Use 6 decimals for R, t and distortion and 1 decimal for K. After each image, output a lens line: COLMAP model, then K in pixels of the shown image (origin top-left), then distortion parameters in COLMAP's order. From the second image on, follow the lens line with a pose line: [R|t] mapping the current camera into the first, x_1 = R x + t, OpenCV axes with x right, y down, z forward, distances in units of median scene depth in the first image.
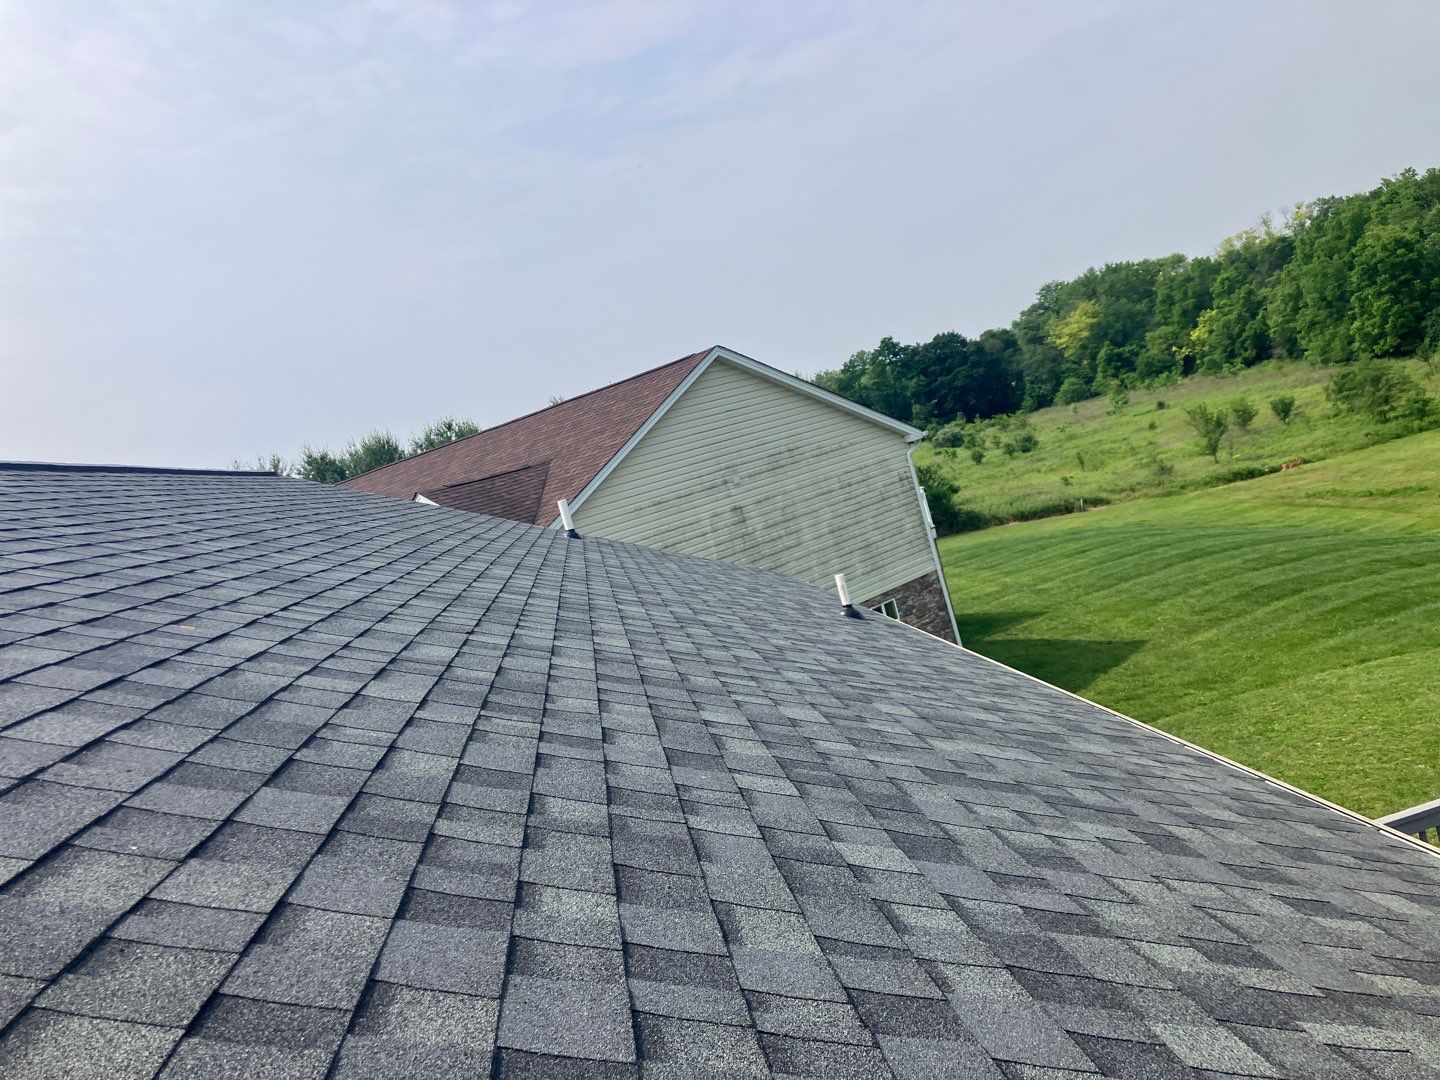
lens RADIAL K [[1169.6, 0, 725.7], [0, 1169.6, 533.5], [0, 0, 1]] dist [0.022232, -0.028262]
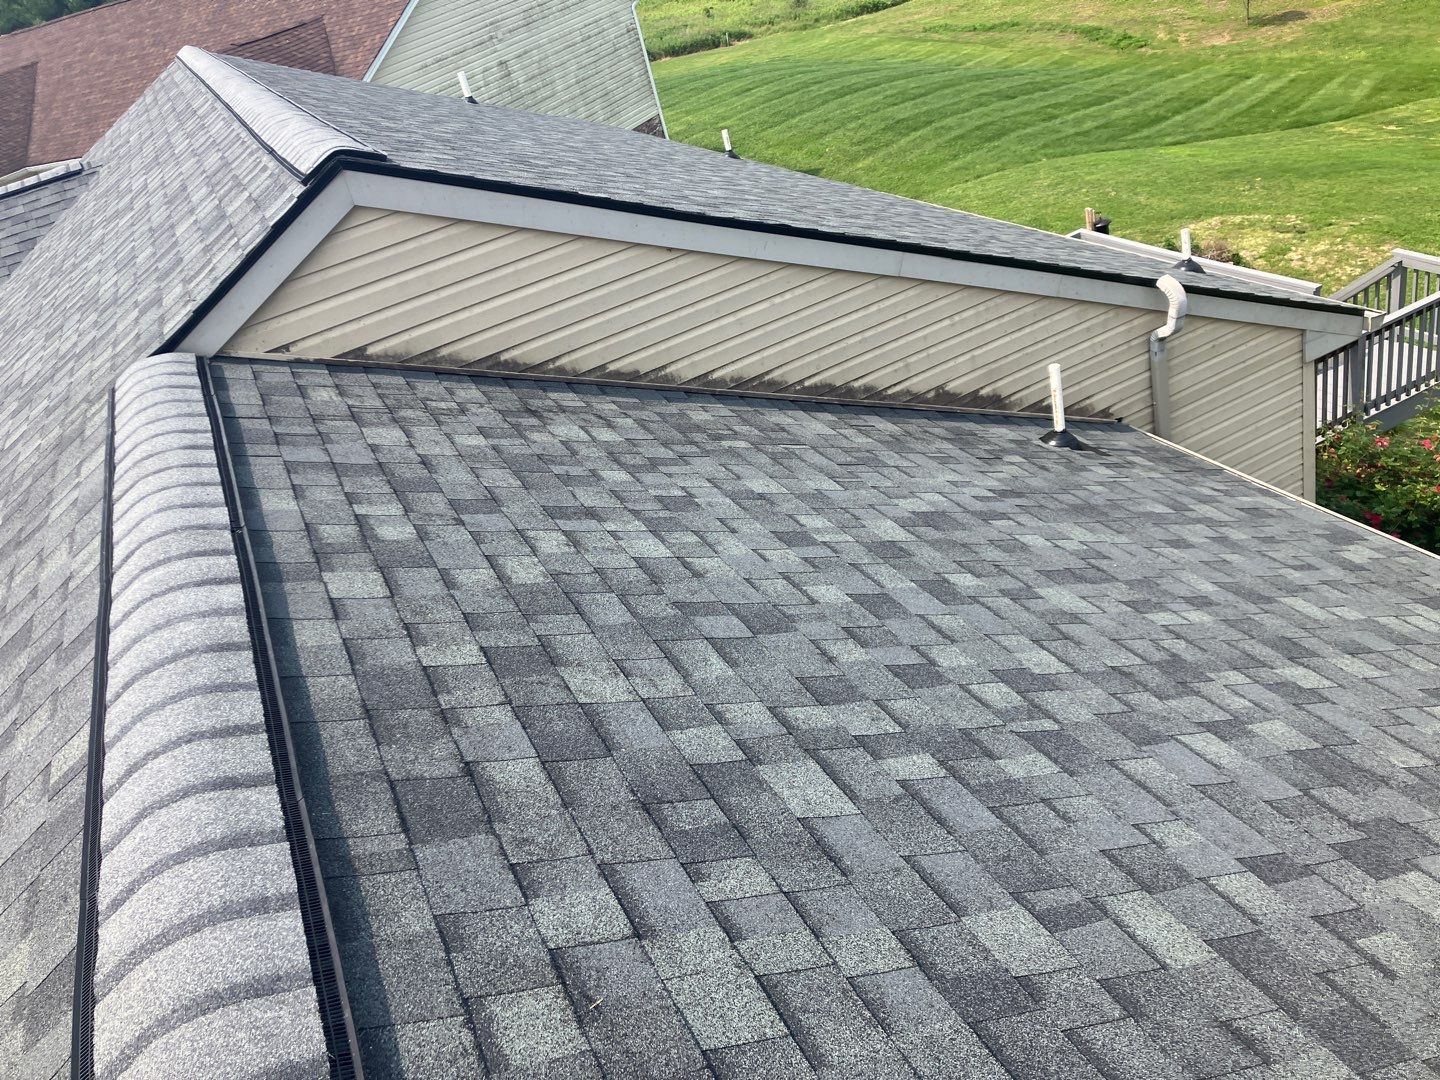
lens RADIAL K [[1169.6, 0, 712.4], [0, 1169.6, 537.3], [0, 0, 1]] dist [0.022232, -0.028262]
pose [[0.951017, -0.130319, 0.280328, -0.120565], [0.015652, 0.925938, 0.377352, -0.014644], [-0.308742, -0.354480, 0.882622, -0.165470]]
